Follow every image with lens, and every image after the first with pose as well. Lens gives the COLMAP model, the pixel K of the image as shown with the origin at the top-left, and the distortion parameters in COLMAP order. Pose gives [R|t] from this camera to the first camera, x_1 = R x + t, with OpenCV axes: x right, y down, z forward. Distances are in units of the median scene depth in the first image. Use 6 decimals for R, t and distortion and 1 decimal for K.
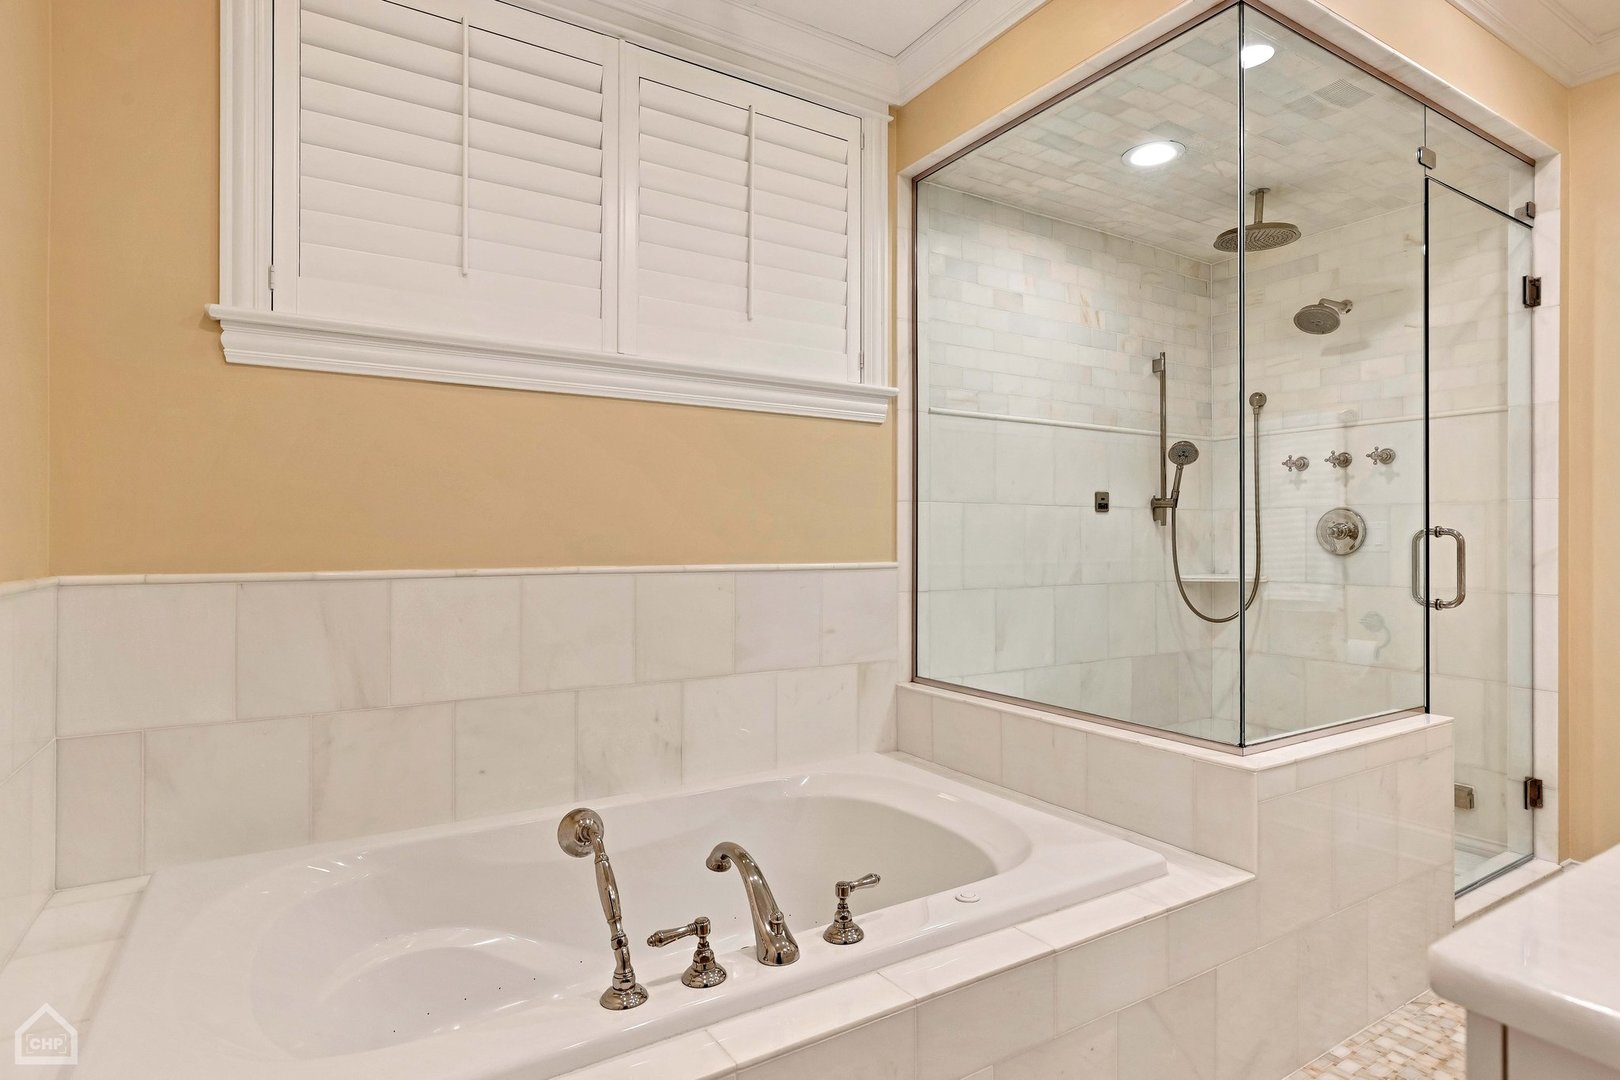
lens RADIAL K [[857.1, 0, 803.4], [0, 857.1, 542.0], [0, 0, 1]] dist [0.005734, -0.000312]
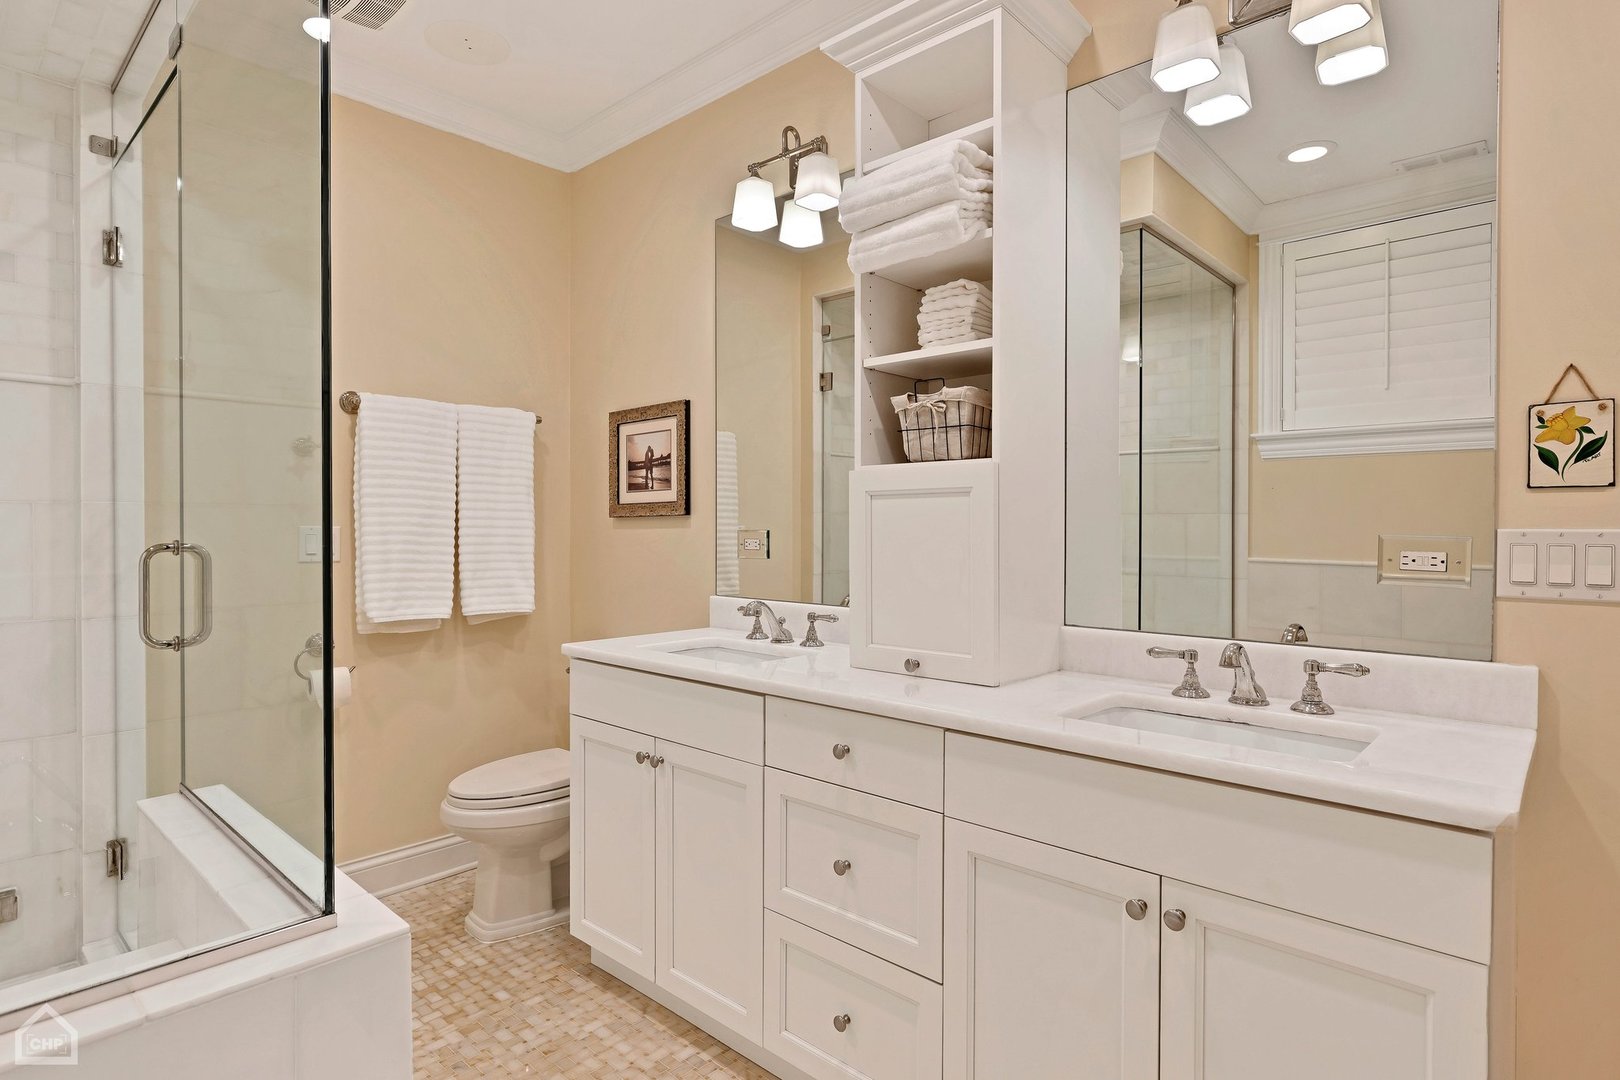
lens RADIAL K [[857.1, 0, 809.3], [0, 857.1, 541.8], [0, 0, 1]] dist [0.005734, -0.000312]
pose [[-0.269453, -0.006895, 0.962989, -0.096535], [0.000824, 0.999972, 0.007391, -0.012883], [-0.963013, 0.002785, -0.269440, 0.460218]]
